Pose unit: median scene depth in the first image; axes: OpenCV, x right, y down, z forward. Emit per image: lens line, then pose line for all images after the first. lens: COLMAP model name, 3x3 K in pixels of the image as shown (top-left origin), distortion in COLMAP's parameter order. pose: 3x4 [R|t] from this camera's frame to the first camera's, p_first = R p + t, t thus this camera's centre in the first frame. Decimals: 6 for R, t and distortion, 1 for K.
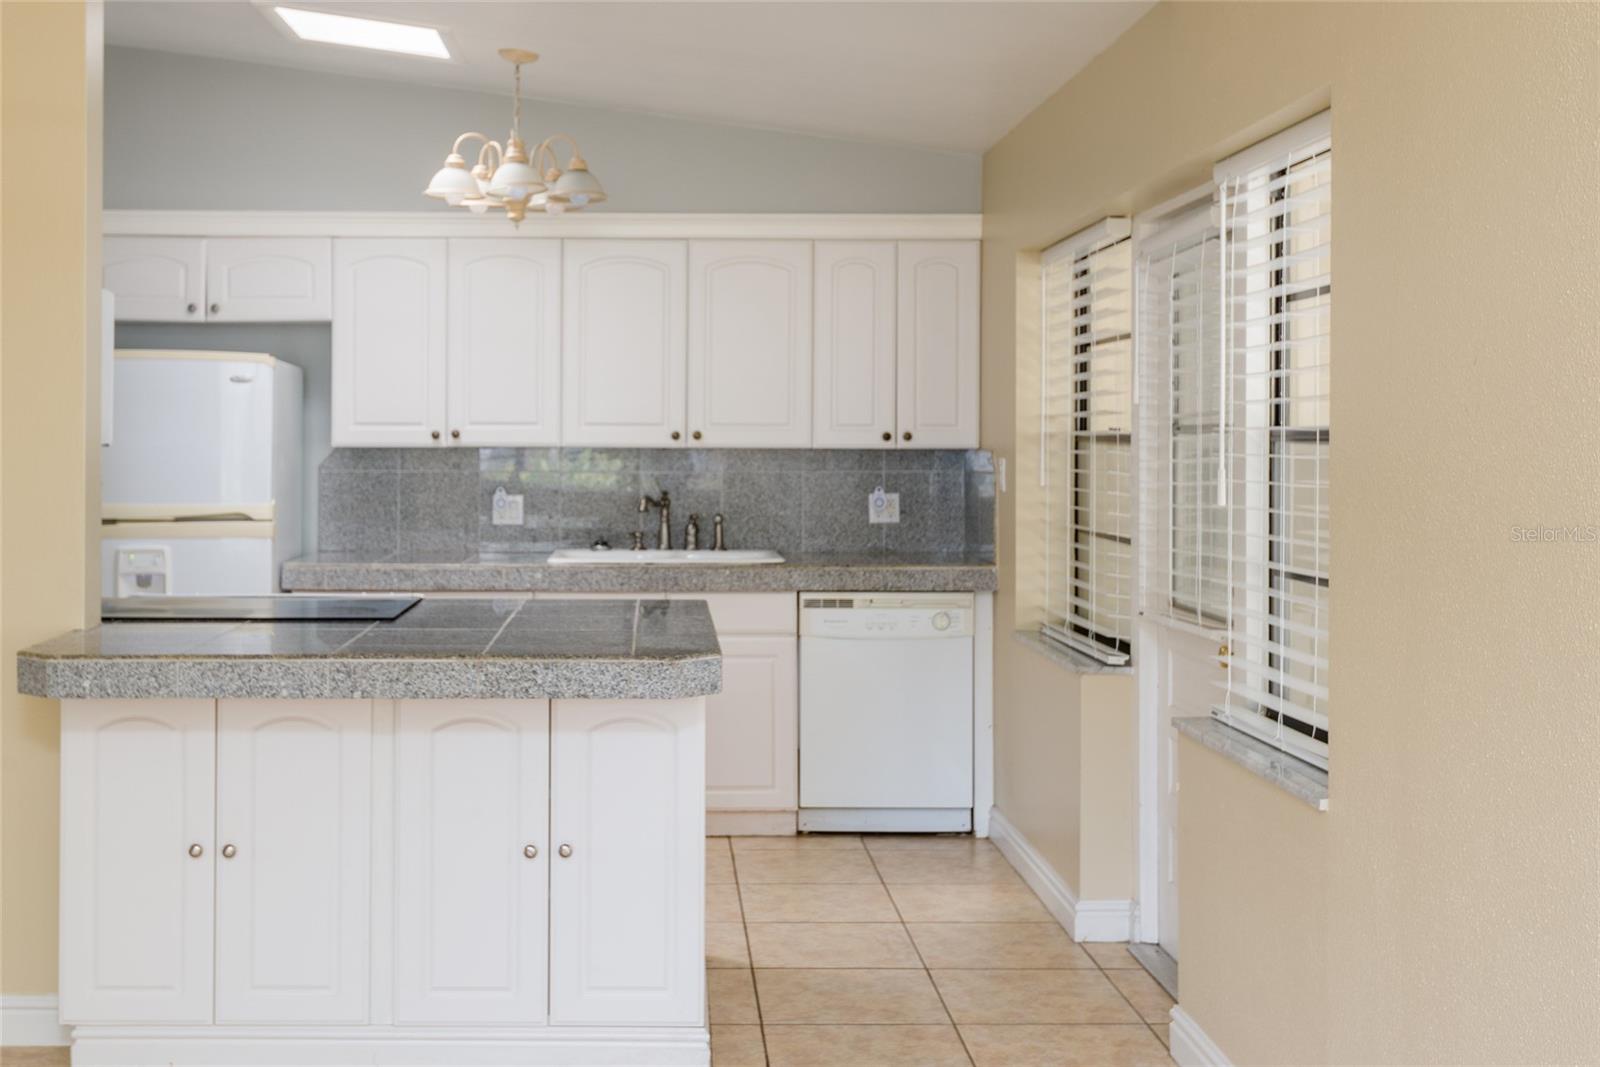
lens RADIAL K [[1793.5, 0, 651.5], [0, 1793.5, 426.3], [0, 0, 1]] dist [-0.000058, 0.000000]
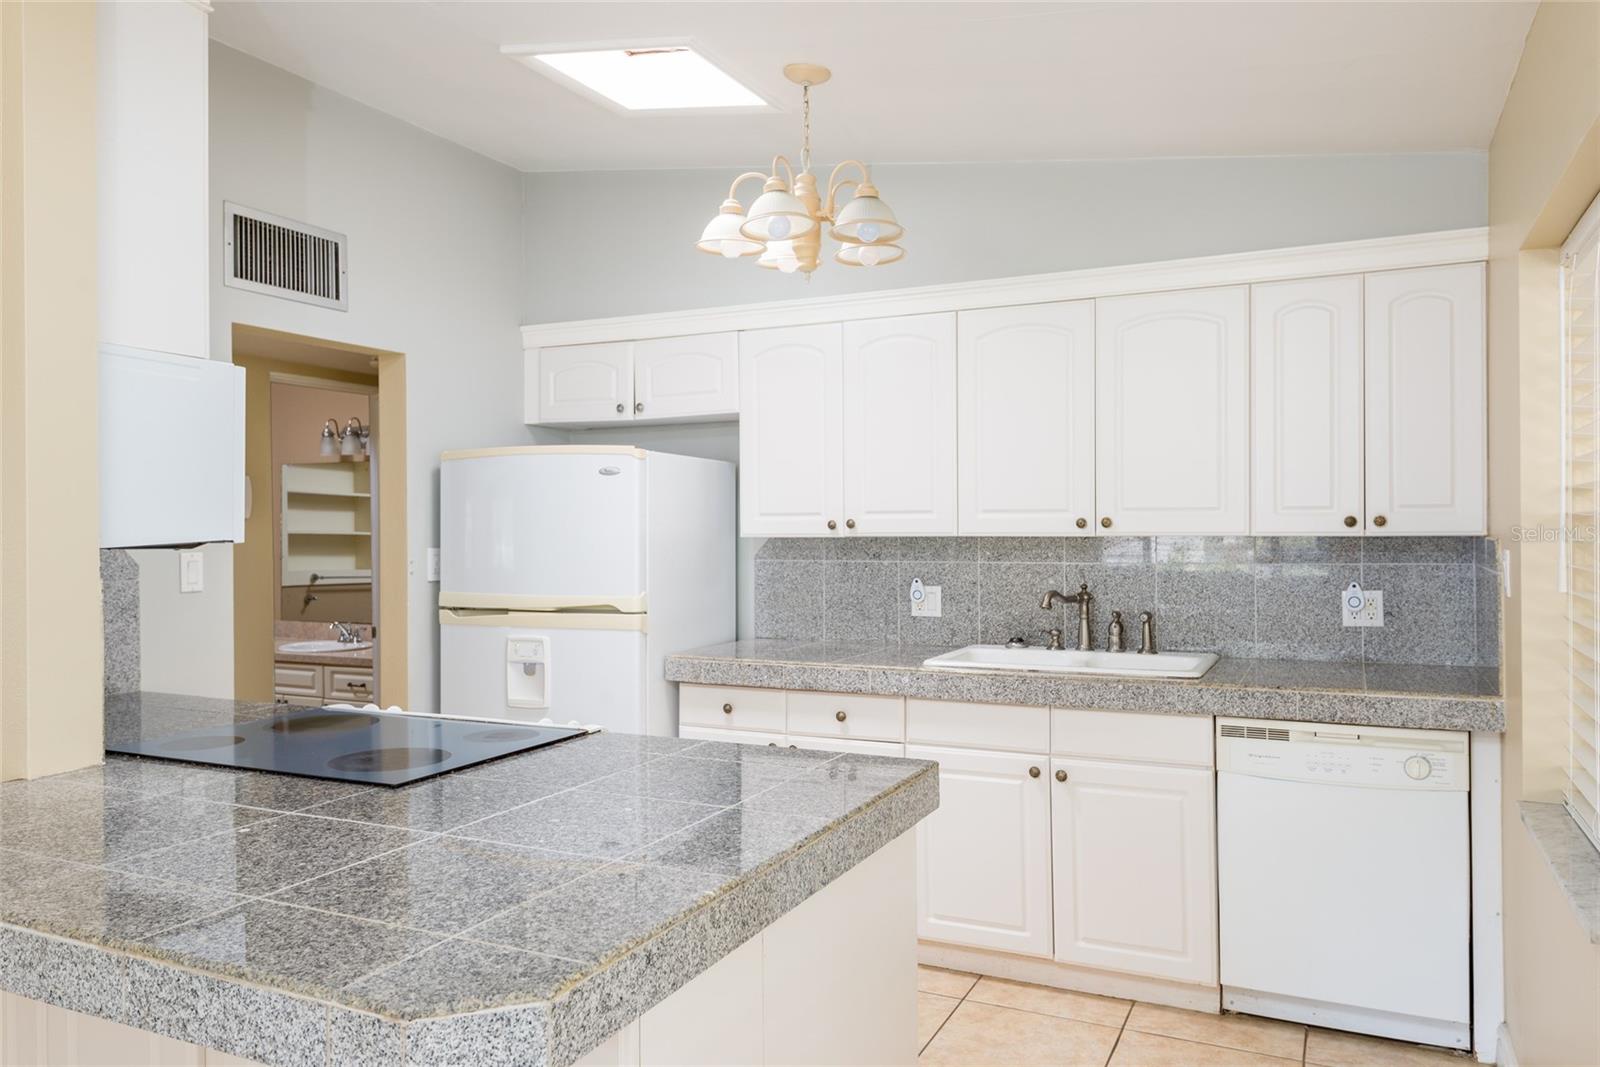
lens RADIAL K [[1146.9, 0, 784.3], [0, 1146.9, 528.4], [0, 0, 1]] dist [0.024285, -0.023408]
pose [[0.901075, -0.008561, -0.433578, 0.131598], [0.011983, 0.999915, 0.005160, 0.003314], [0.433497, -0.009846, 0.901101, 0.448764]]
